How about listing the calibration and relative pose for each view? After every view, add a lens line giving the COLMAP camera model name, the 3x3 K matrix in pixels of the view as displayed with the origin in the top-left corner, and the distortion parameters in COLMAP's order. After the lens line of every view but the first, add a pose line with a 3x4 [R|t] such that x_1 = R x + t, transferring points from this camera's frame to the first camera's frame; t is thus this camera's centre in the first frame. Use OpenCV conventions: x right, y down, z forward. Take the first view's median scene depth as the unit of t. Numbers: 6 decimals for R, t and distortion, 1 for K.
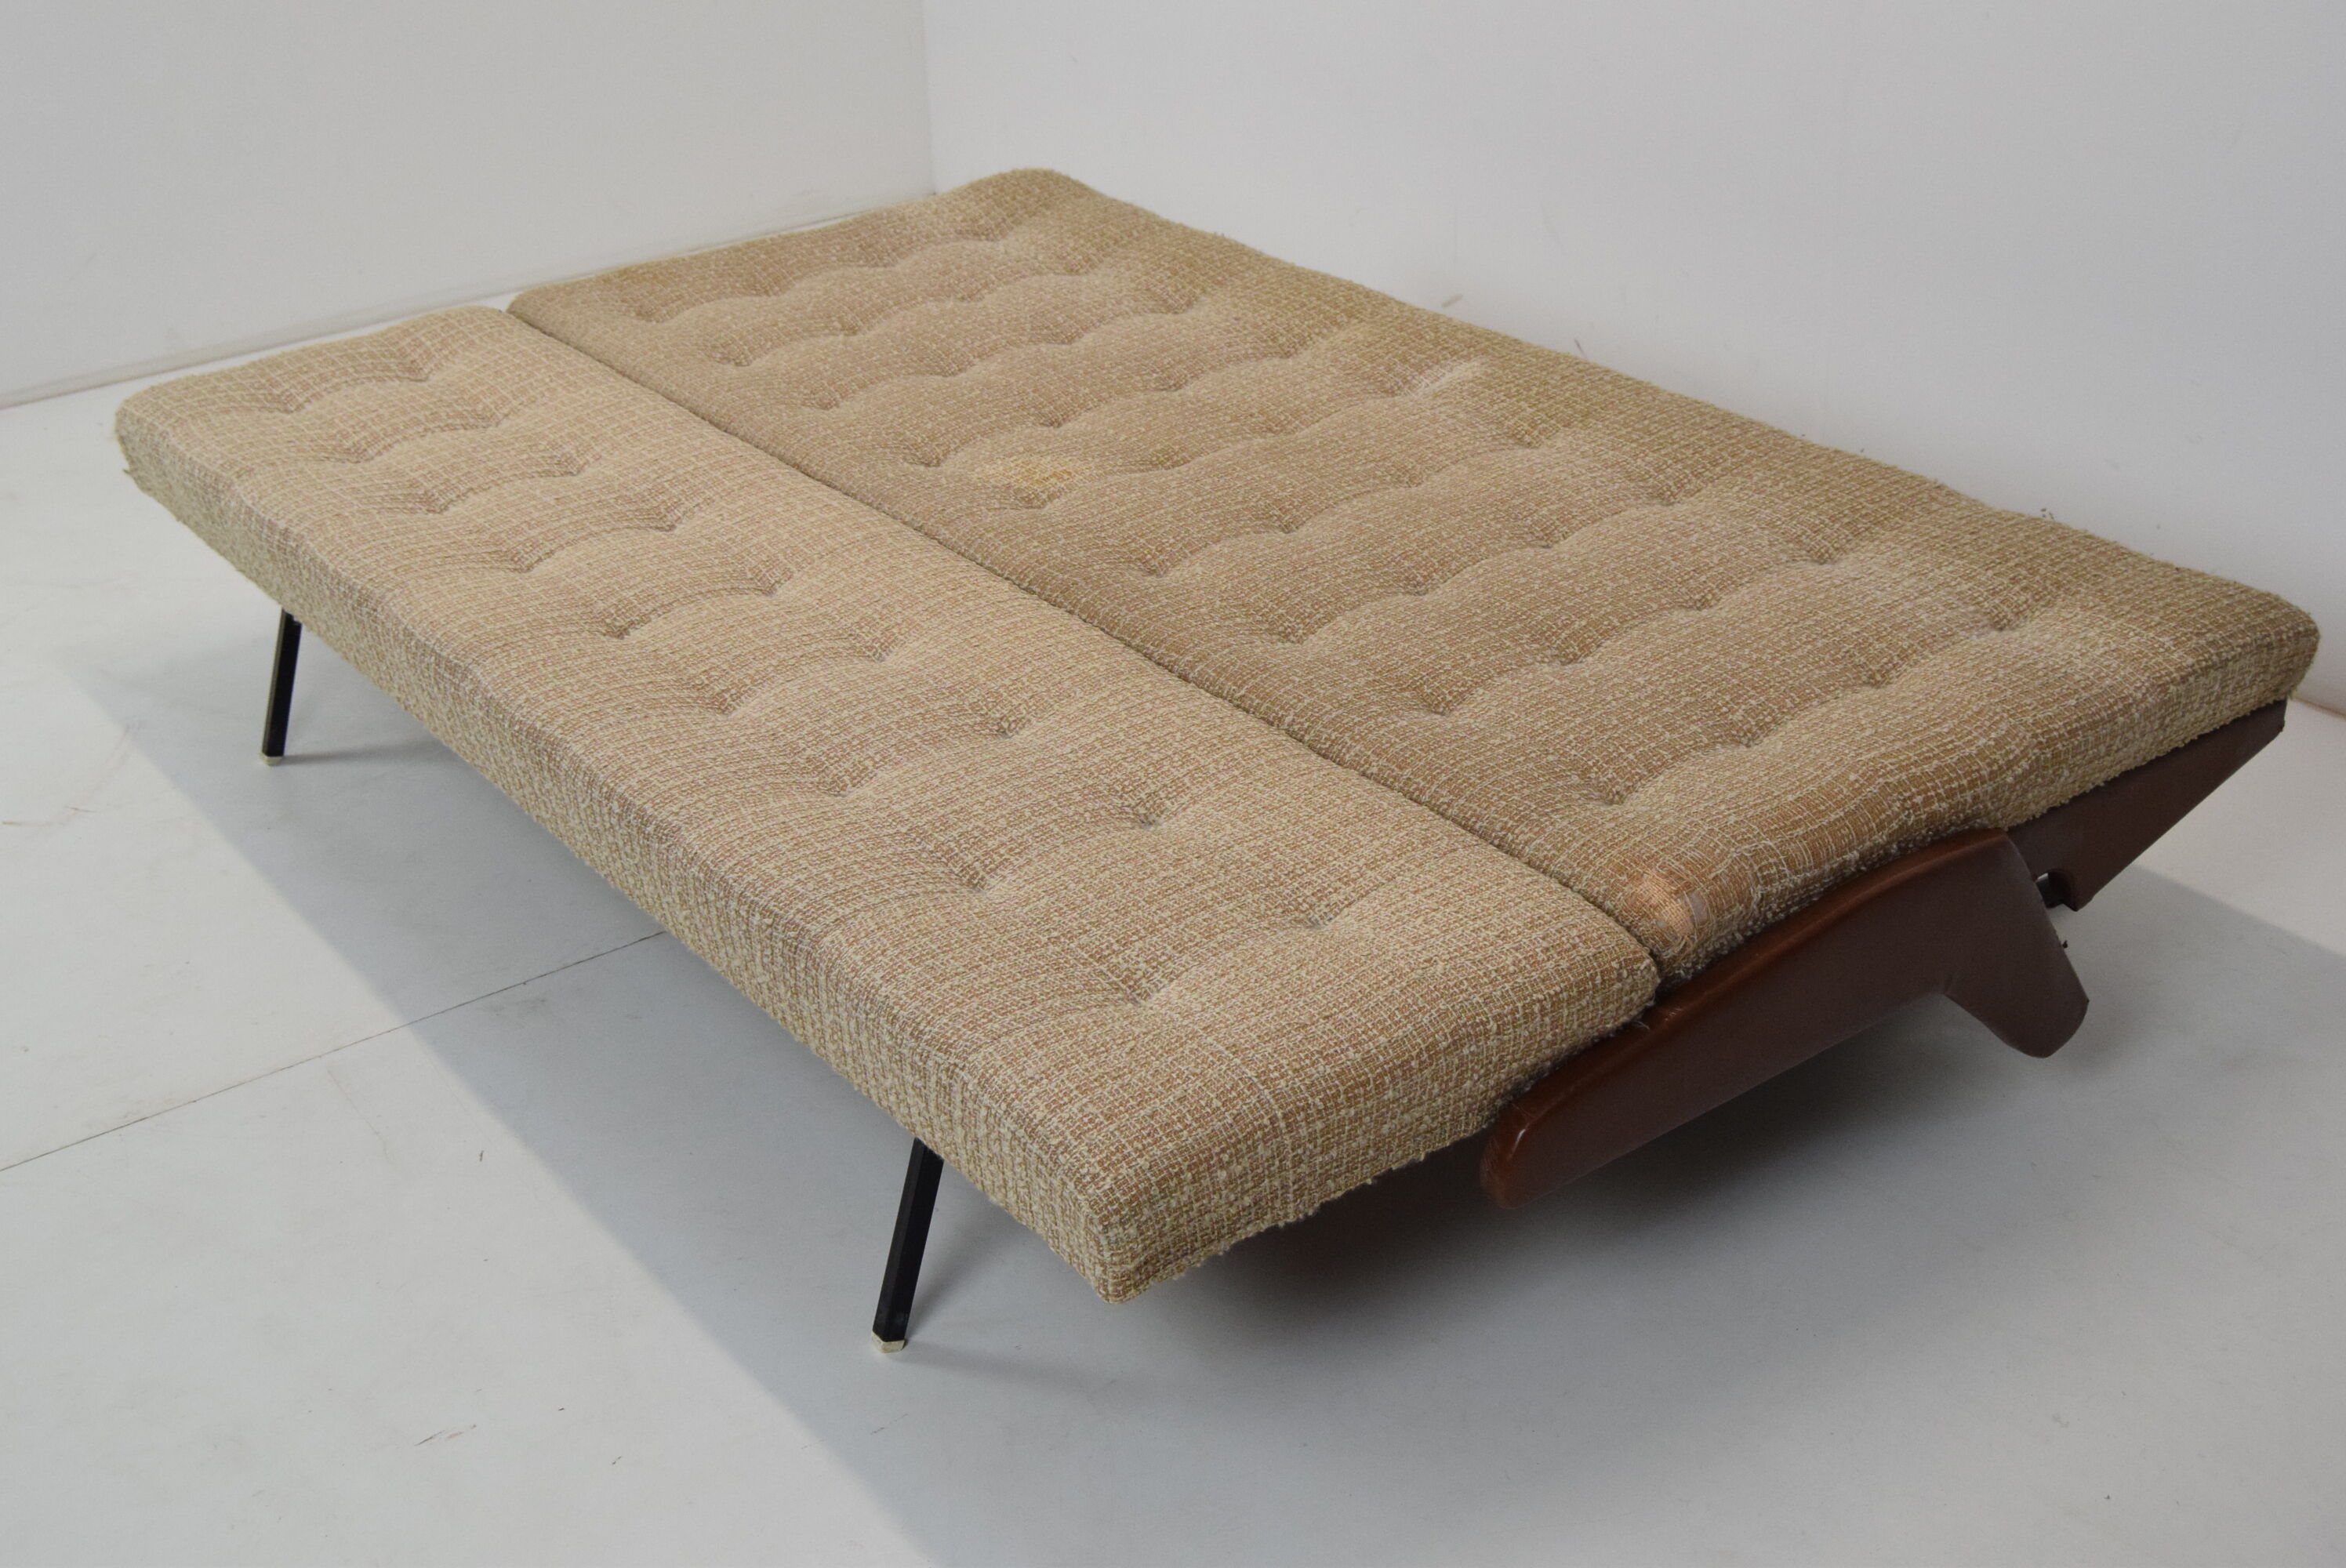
lens RADIAL K [[2876.7, 0, 1170.6], [0, 2876.7, 789.7], [0, 0, 1]] dist [-0.034556, 0.000000]
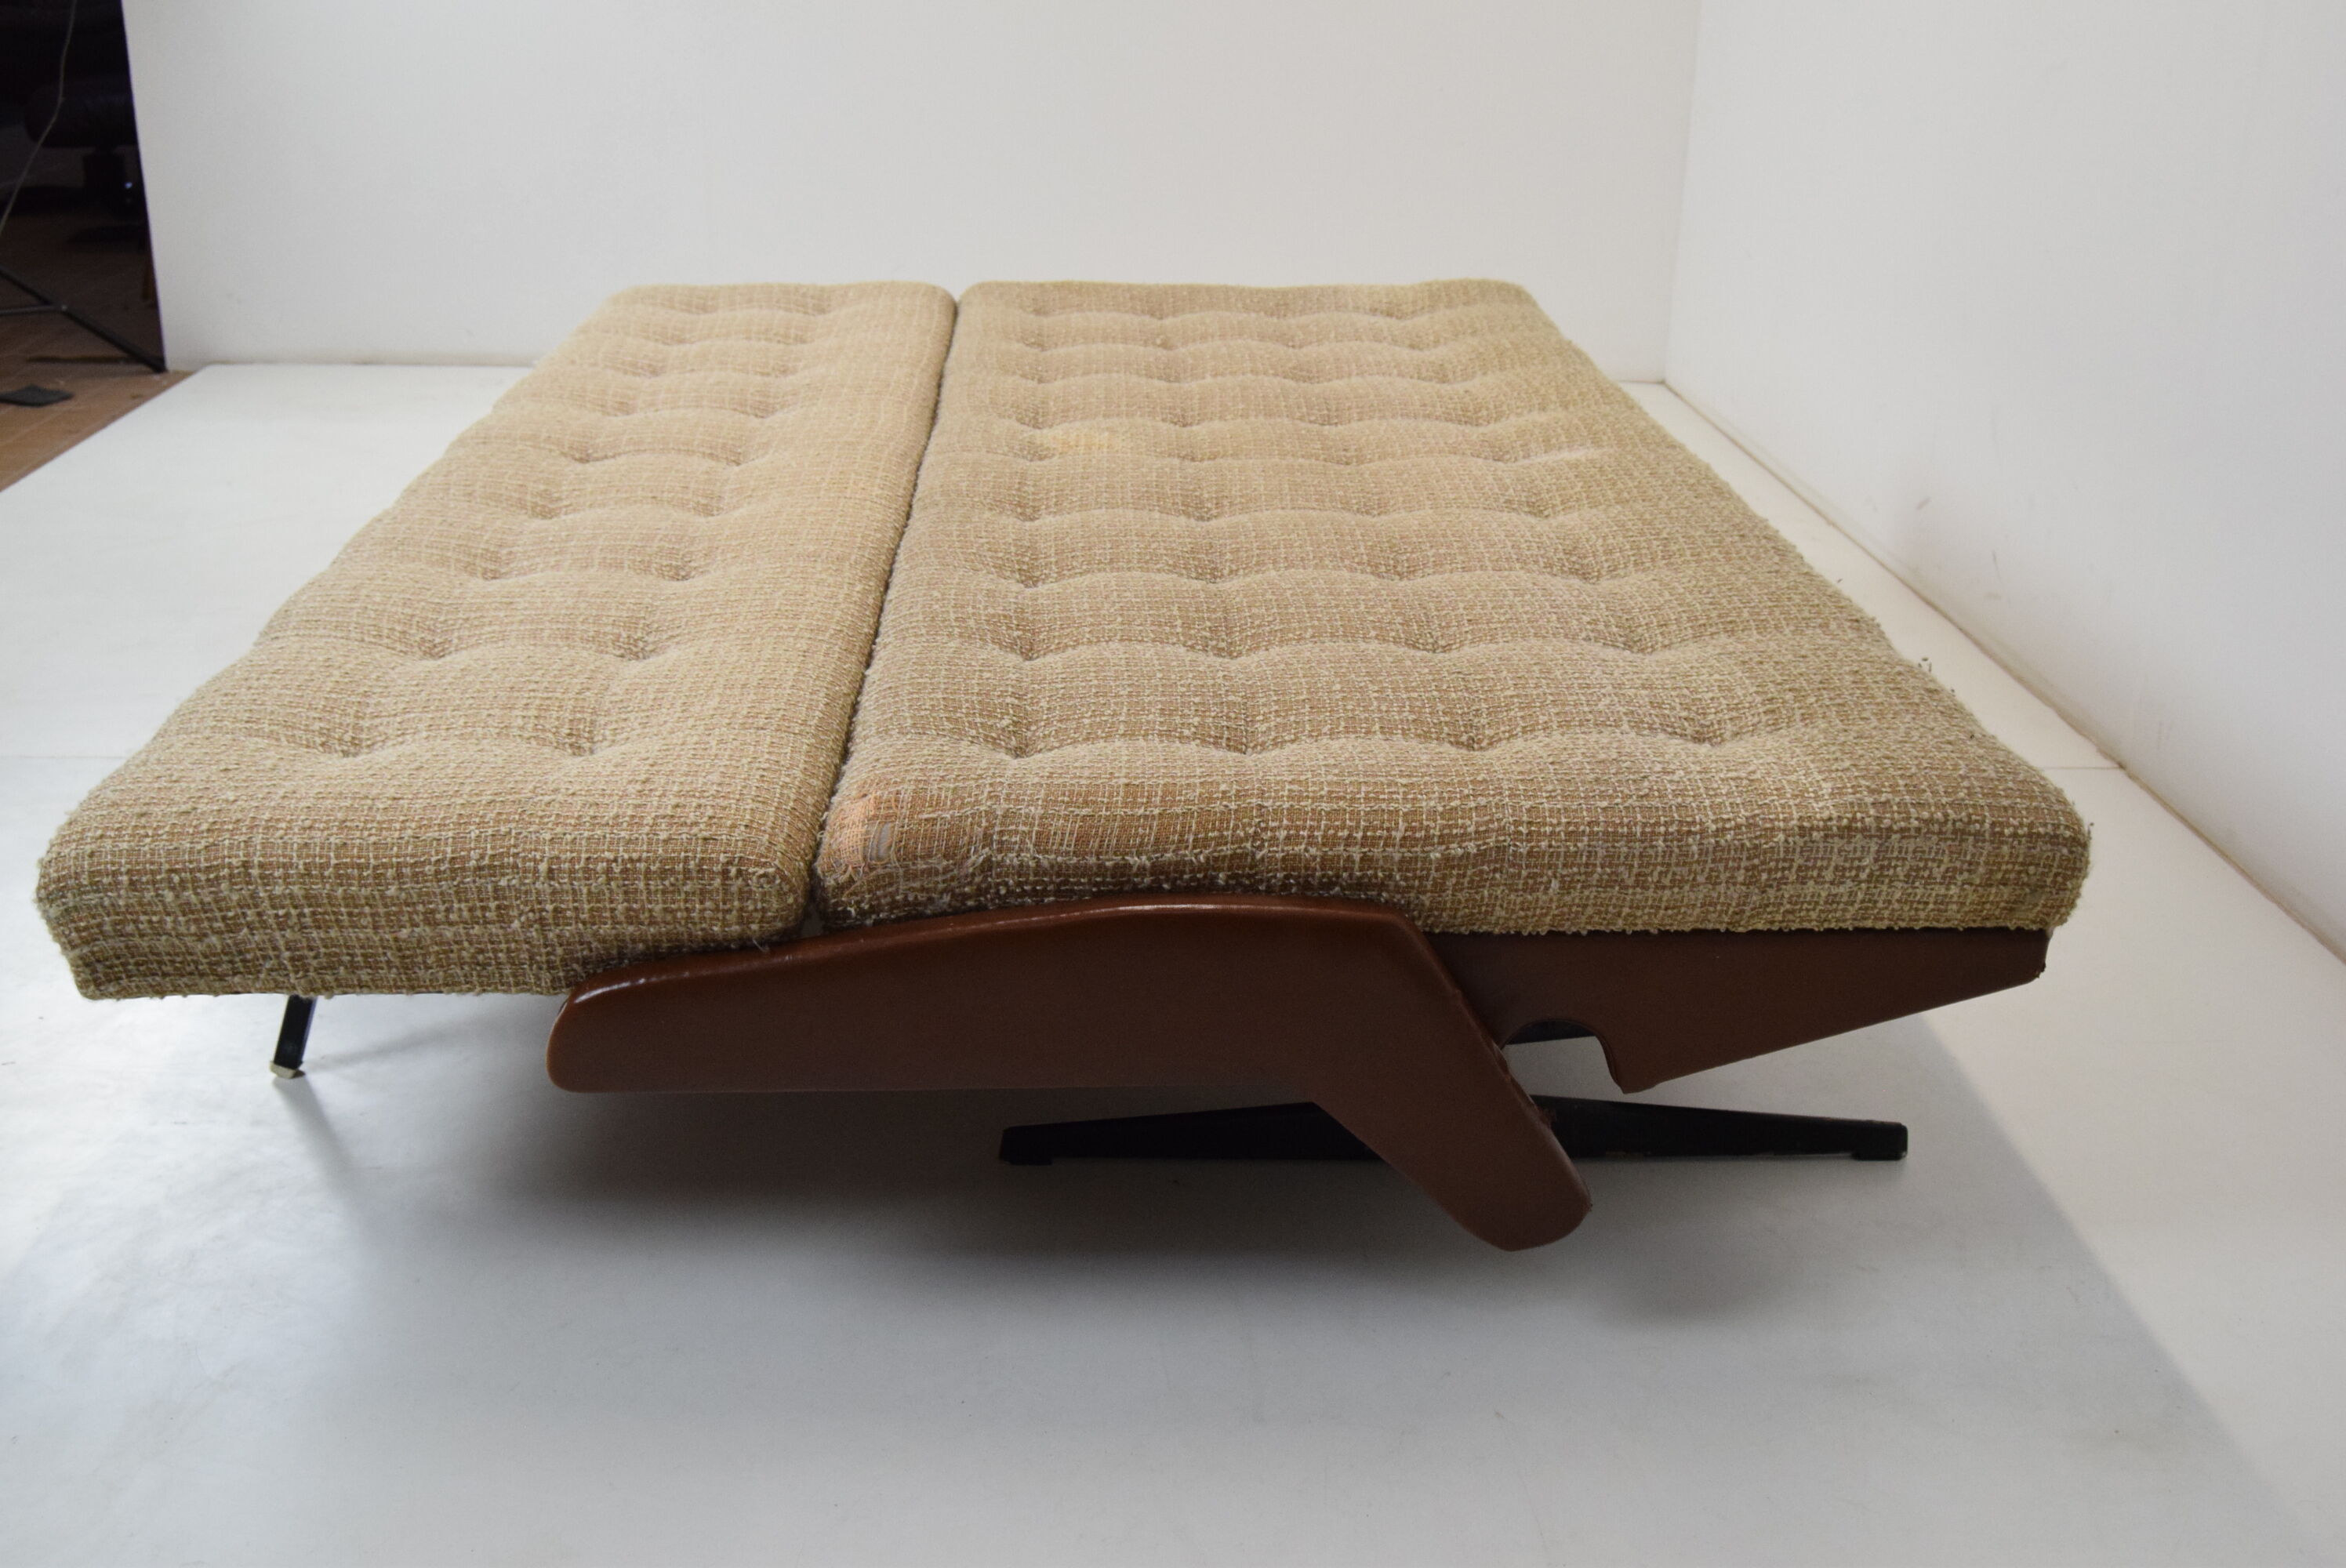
lens RADIAL K [[2295.9, 0, 1166.3], [0, 2295.9, 798.4], [0, 0, 1]] dist [-0.066982, 0.000000]
pose [[0.821522, 0.257418, -0.508762, 0.564296], [-0.300310, 0.953839, -0.002312, 0.005243], [0.484682, 0.154685, 0.860904, 0.435460]]
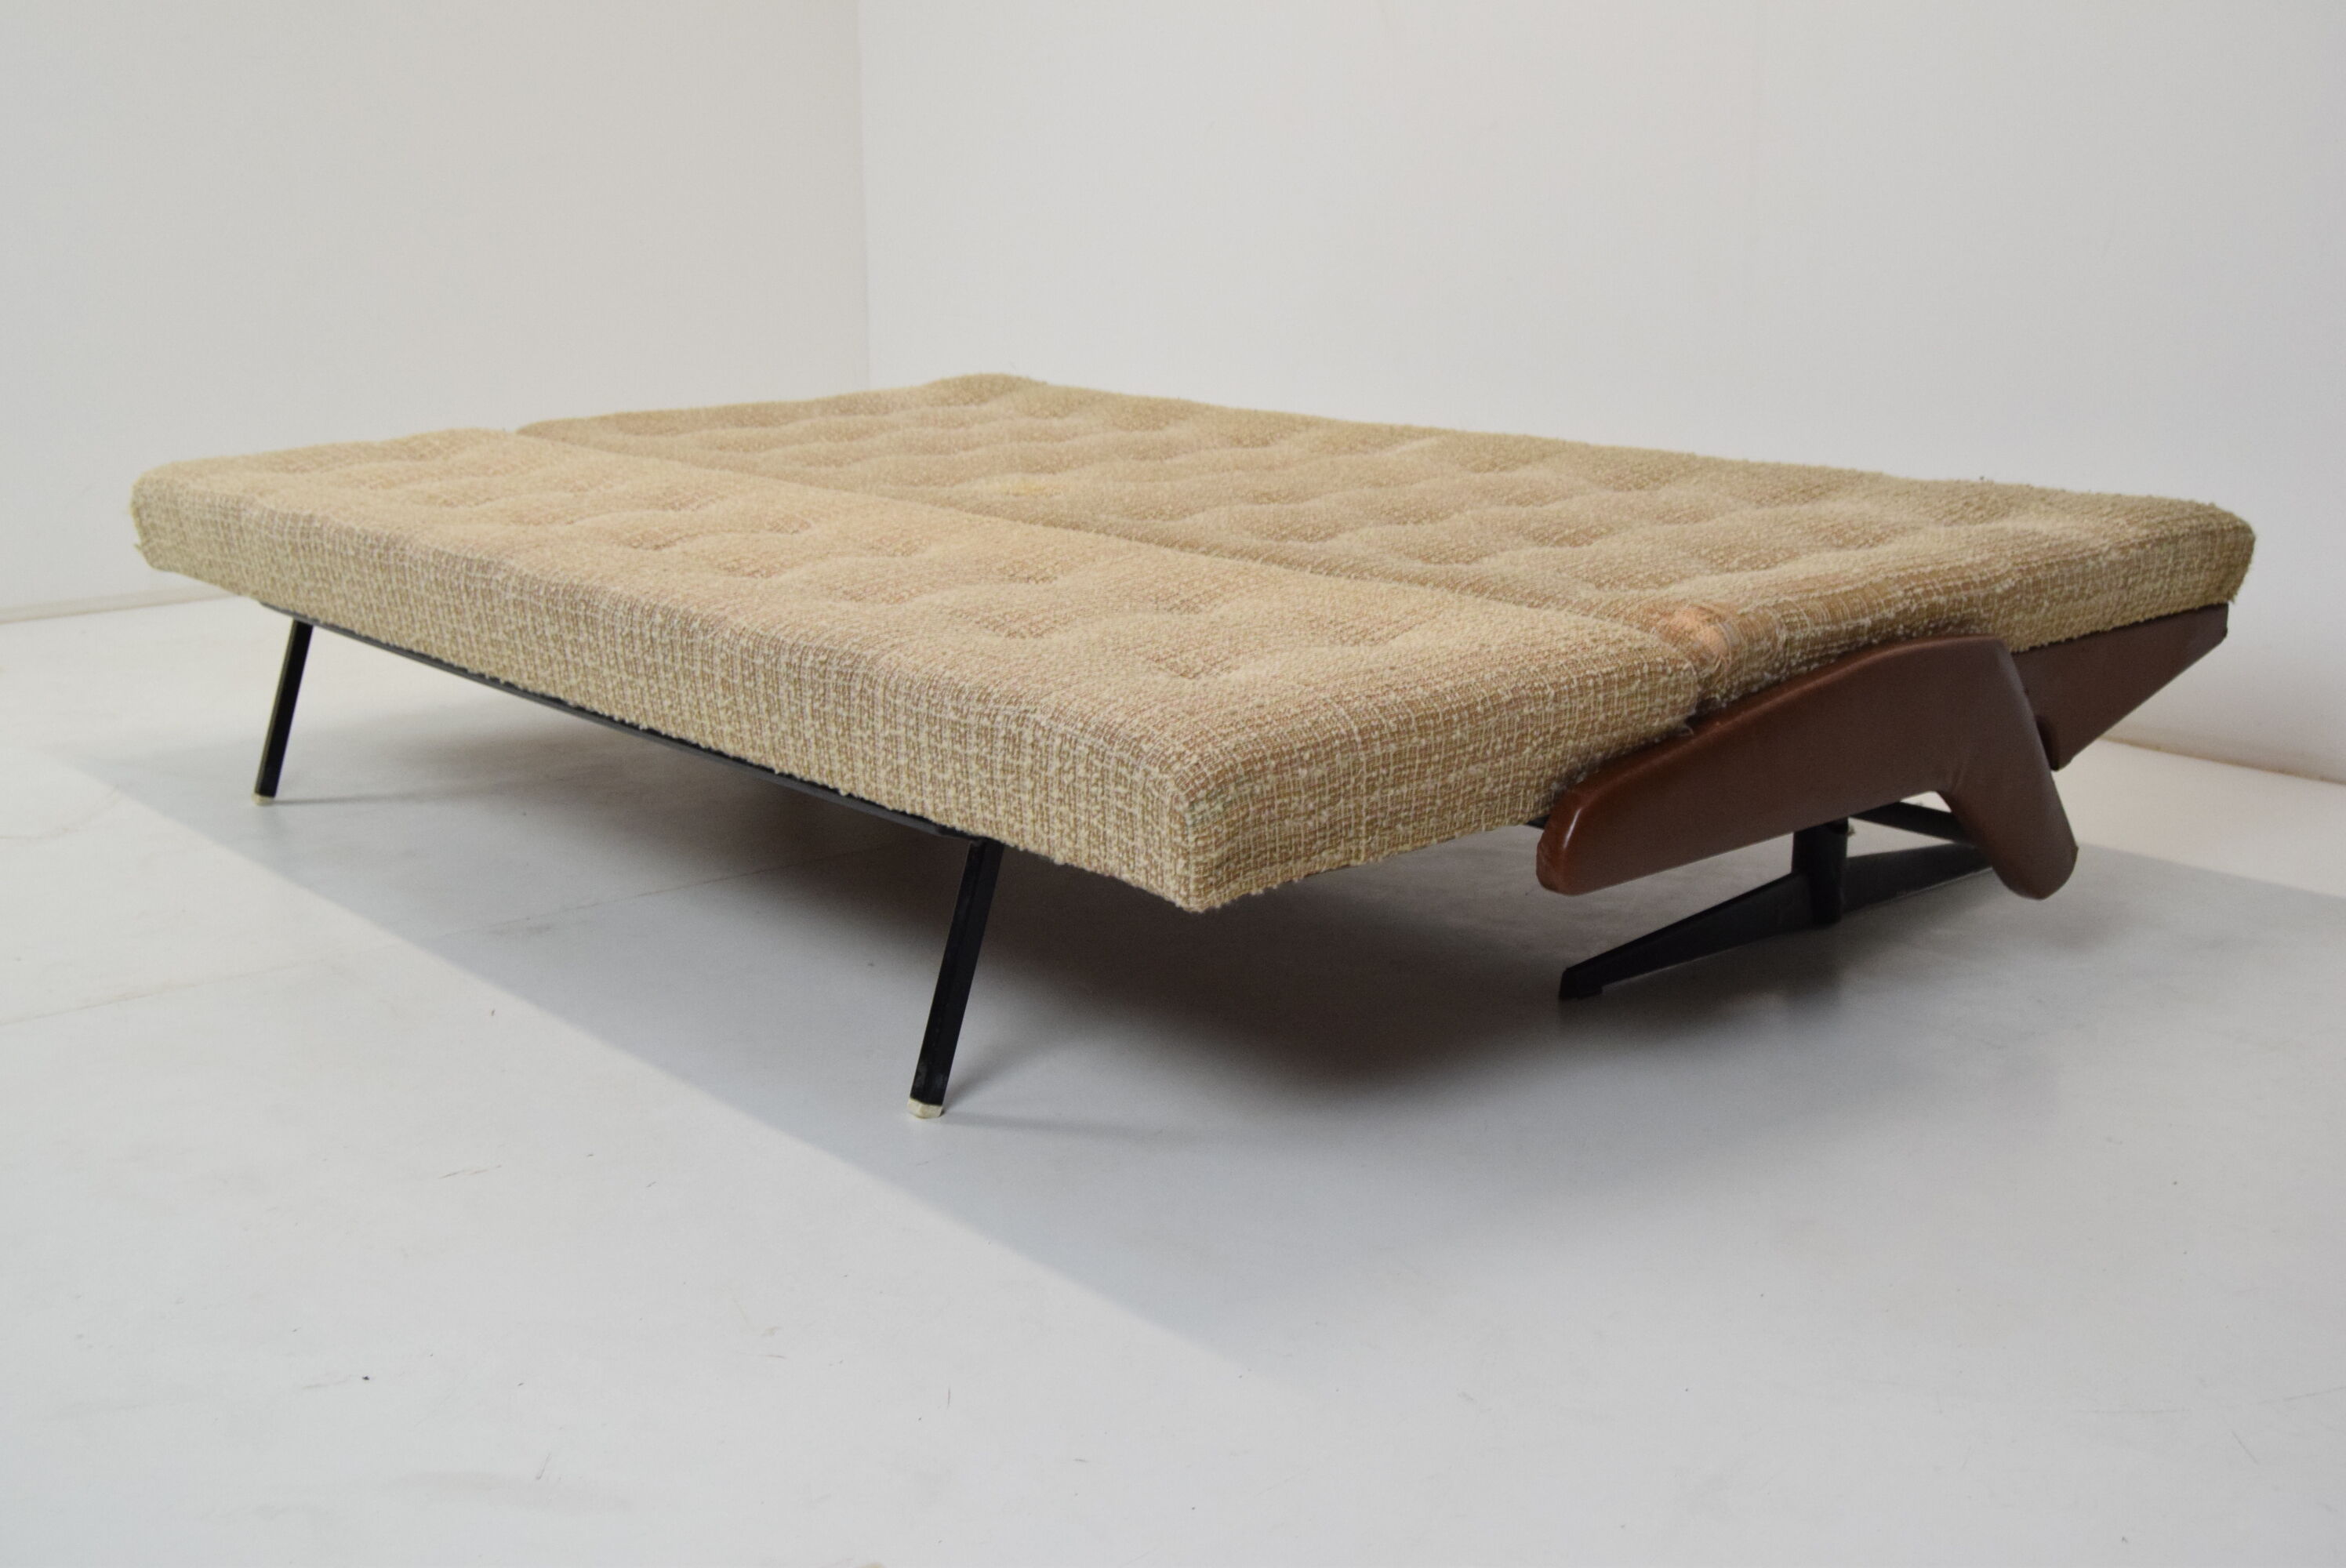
lens RADIAL K [[2711.3, 0, 1176.9], [0, 2711.3, 770.7], [0, 0, 1]] dist [-0.036583, 0.000000]
pose [[0.998082, 0.009543, 0.061171, -0.071492], [0.005456, 0.970648, -0.240444, 0.307541], [-0.061670, 0.240317, 0.968734, 0.074038]]
